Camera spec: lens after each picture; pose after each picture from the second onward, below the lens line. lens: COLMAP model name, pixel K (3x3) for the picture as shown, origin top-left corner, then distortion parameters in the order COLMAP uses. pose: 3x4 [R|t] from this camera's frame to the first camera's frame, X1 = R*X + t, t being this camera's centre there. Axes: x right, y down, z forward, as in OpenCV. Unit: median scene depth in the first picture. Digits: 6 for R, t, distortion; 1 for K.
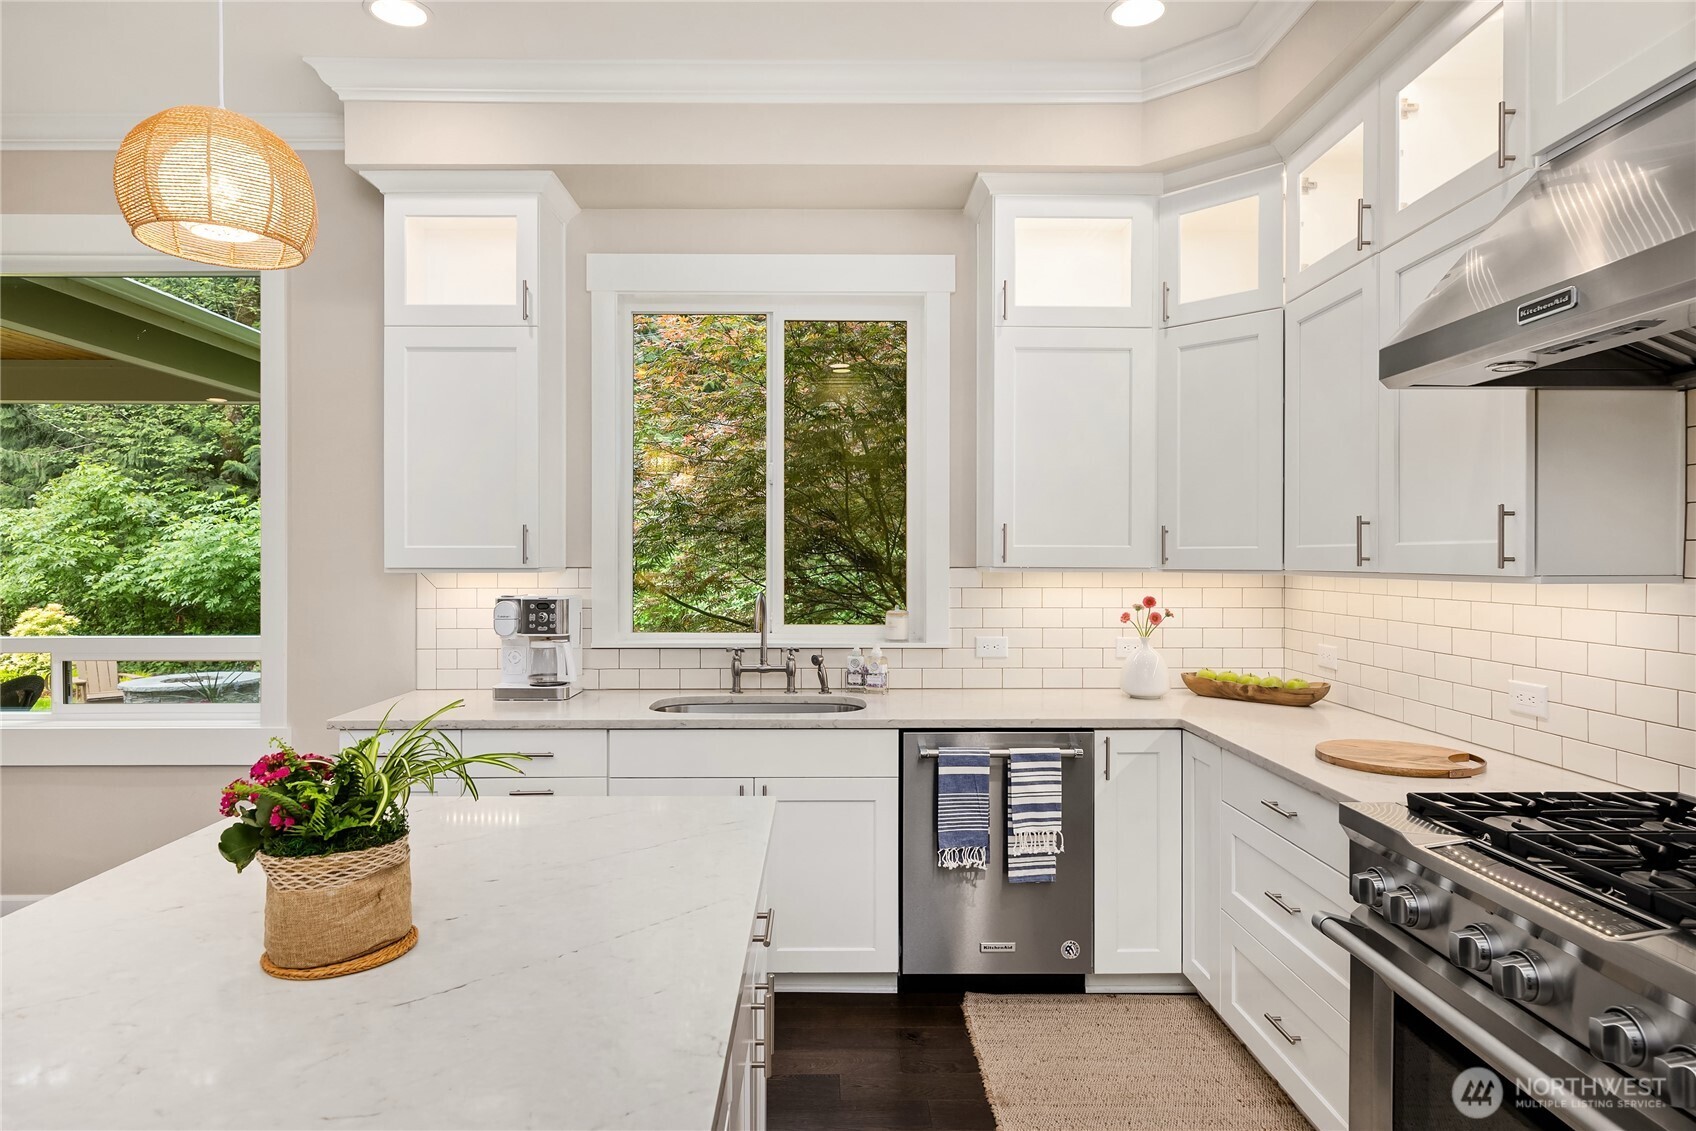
lens RADIAL K [[943.3, 0, 834.3], [0, 943.3, 564.4], [0, 0, 1]] dist [-0.000703, 0.000774]
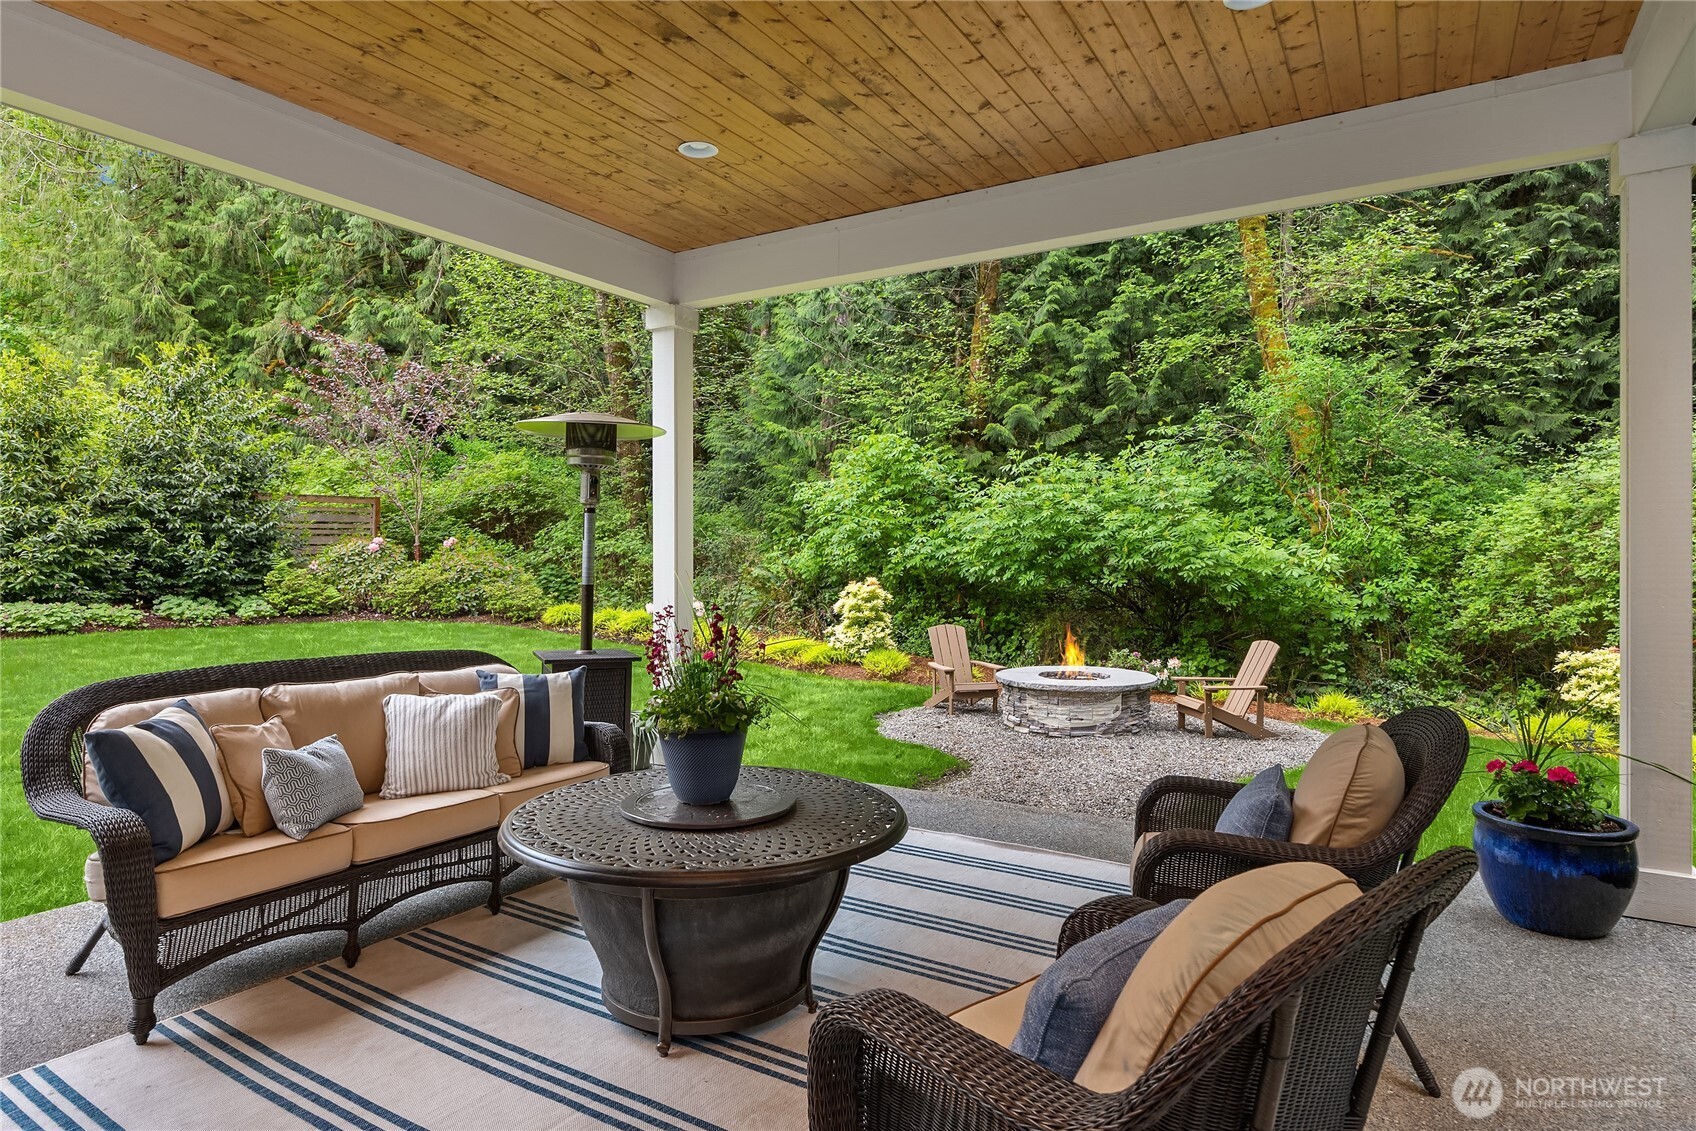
lens RADIAL K [[943.3, 0, 843.5], [0, 943.3, 547.3], [0, 0, 1]] dist [-0.000703, 0.000774]
pose [[0.848614, -0.000466, -0.529012, -1.728342], [-0.005010, 0.999948, -0.008917, 0.099278], [0.528988, 0.010217, 0.848568, 0.973487]]
